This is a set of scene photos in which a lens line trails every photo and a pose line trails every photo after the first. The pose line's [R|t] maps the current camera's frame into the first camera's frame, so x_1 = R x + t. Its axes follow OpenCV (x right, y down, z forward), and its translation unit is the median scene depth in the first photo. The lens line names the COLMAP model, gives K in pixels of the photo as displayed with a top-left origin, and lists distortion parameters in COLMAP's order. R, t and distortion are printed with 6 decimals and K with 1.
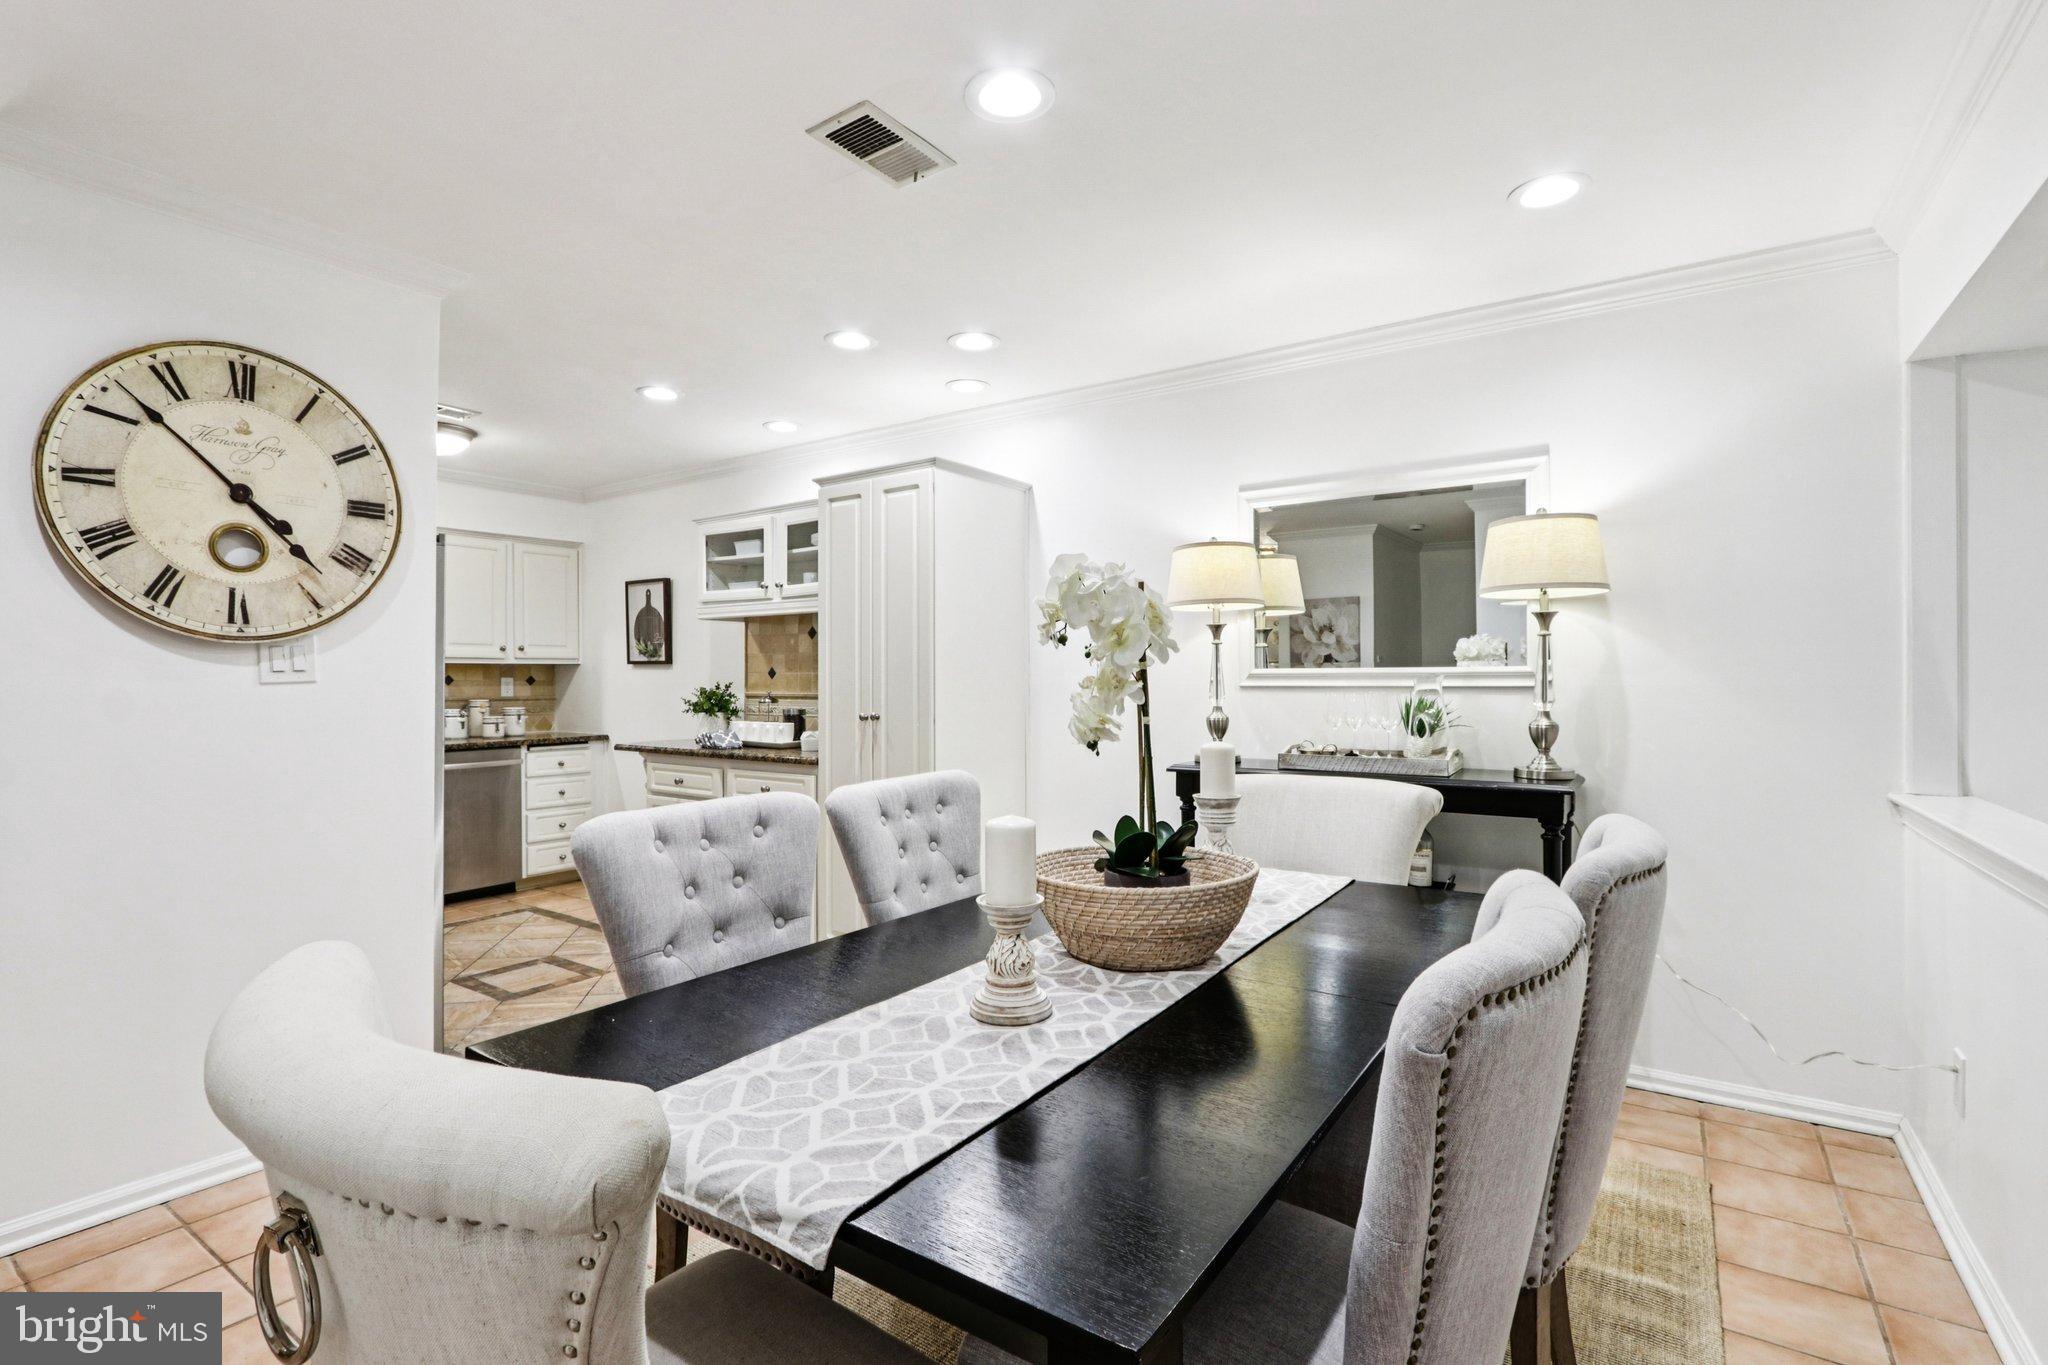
lens RADIAL K [[964.6, 0, 1014.1], [0, 964.6, 683.6], [0, 0, 1]] dist [-0.021038, 0.004825]
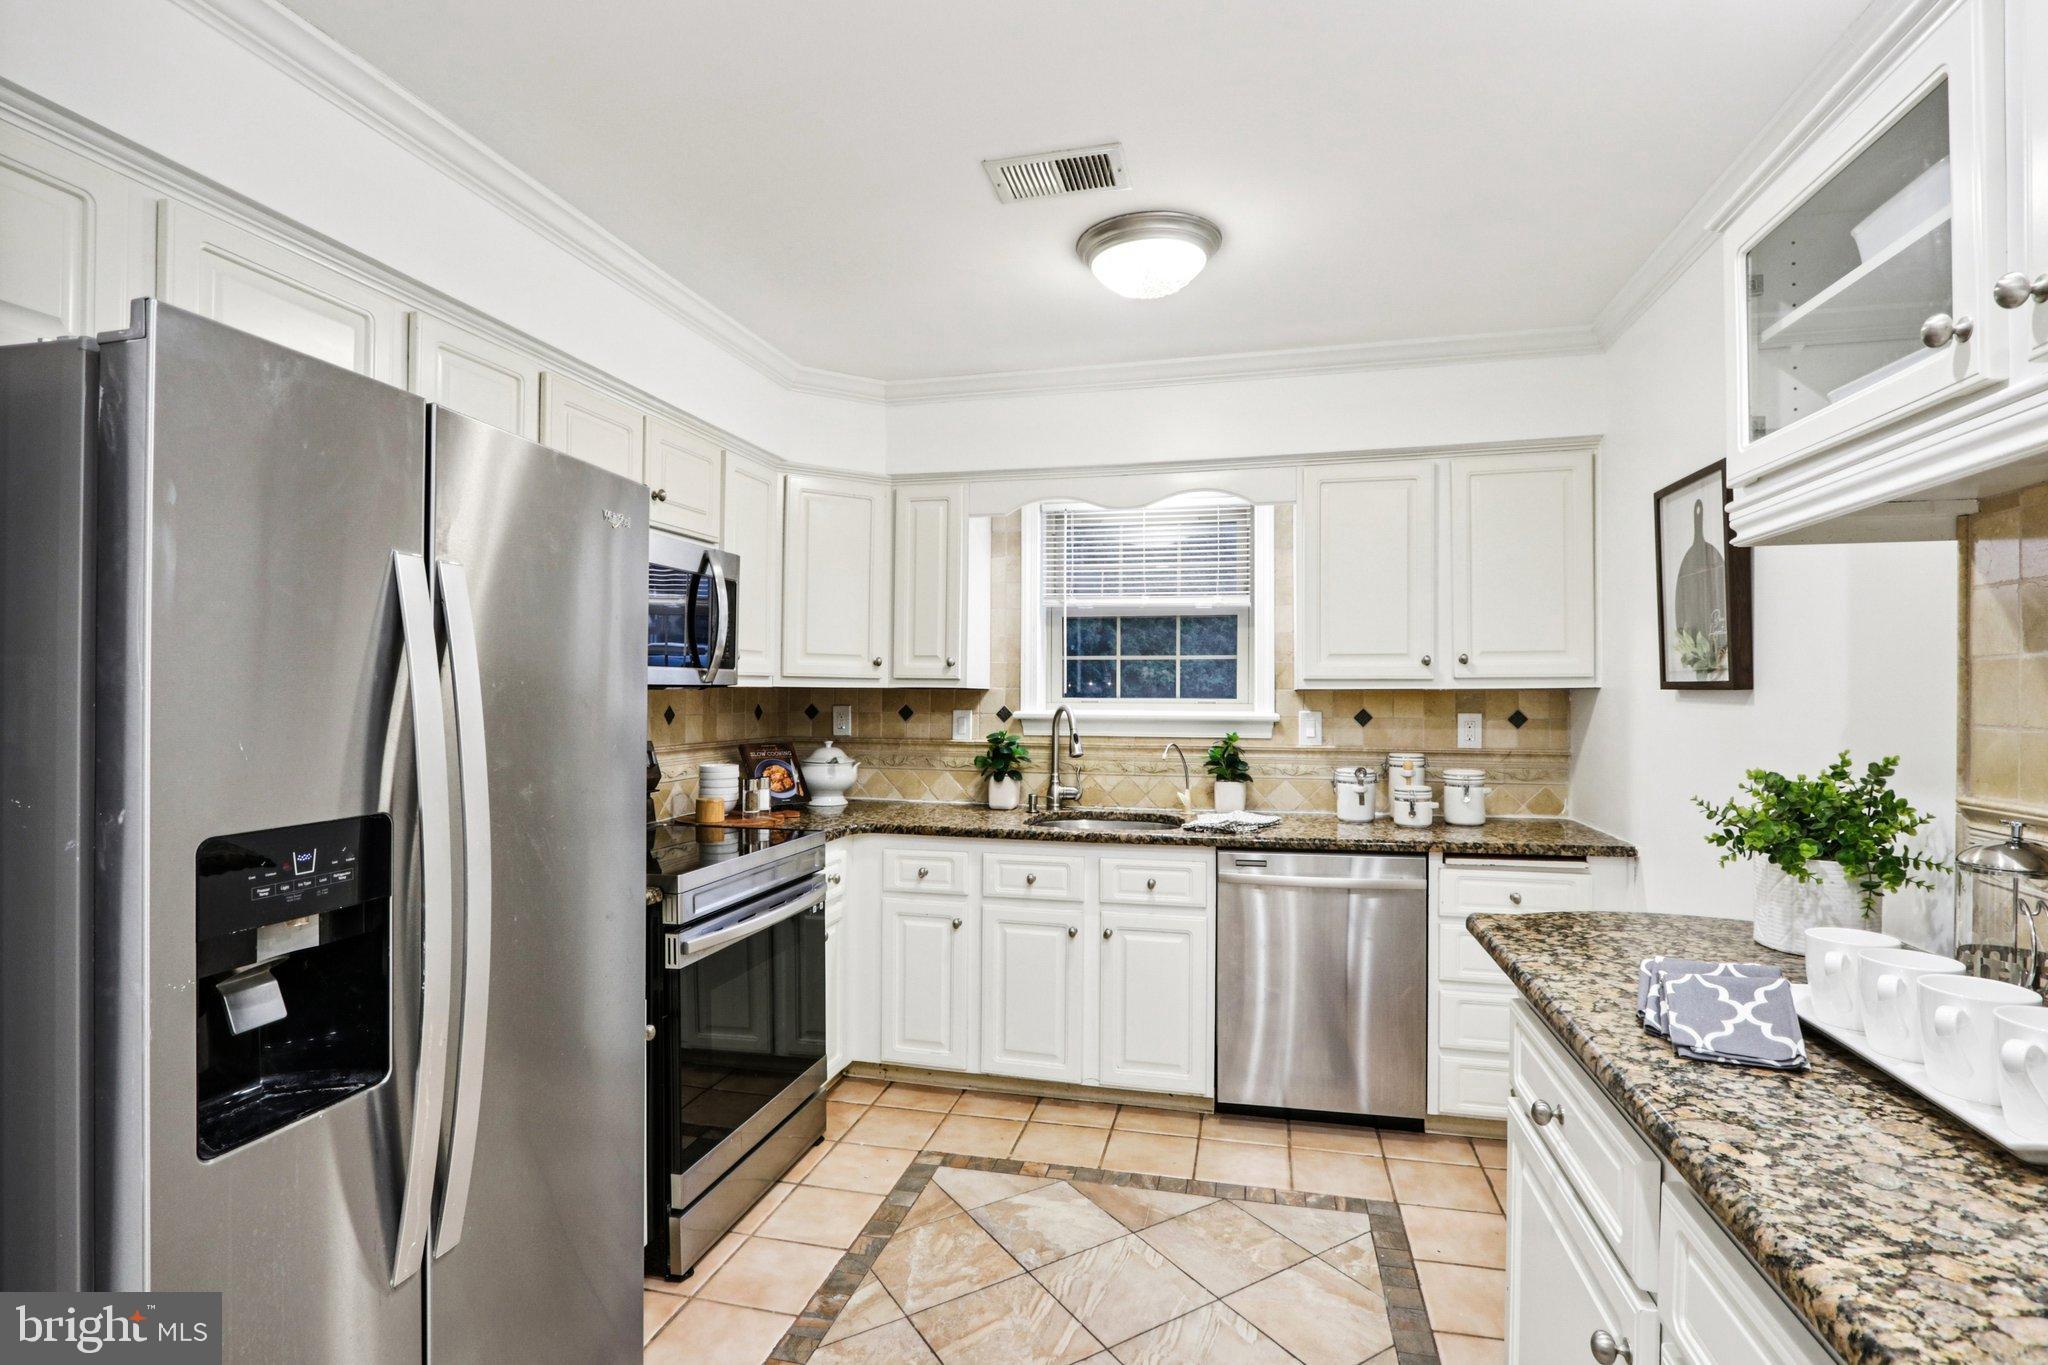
lens RADIAL K [[964.6, 0, 1022.9], [0, 964.6, 689.0], [0, 0, 1]] dist [-0.021038, 0.004825]
pose [[0.350379, -0.002659, -0.936604, -0.108538], [-0.004021, 0.999982, -0.004343, -0.017385], [0.936599, 0.005287, 0.350362, 0.592838]]
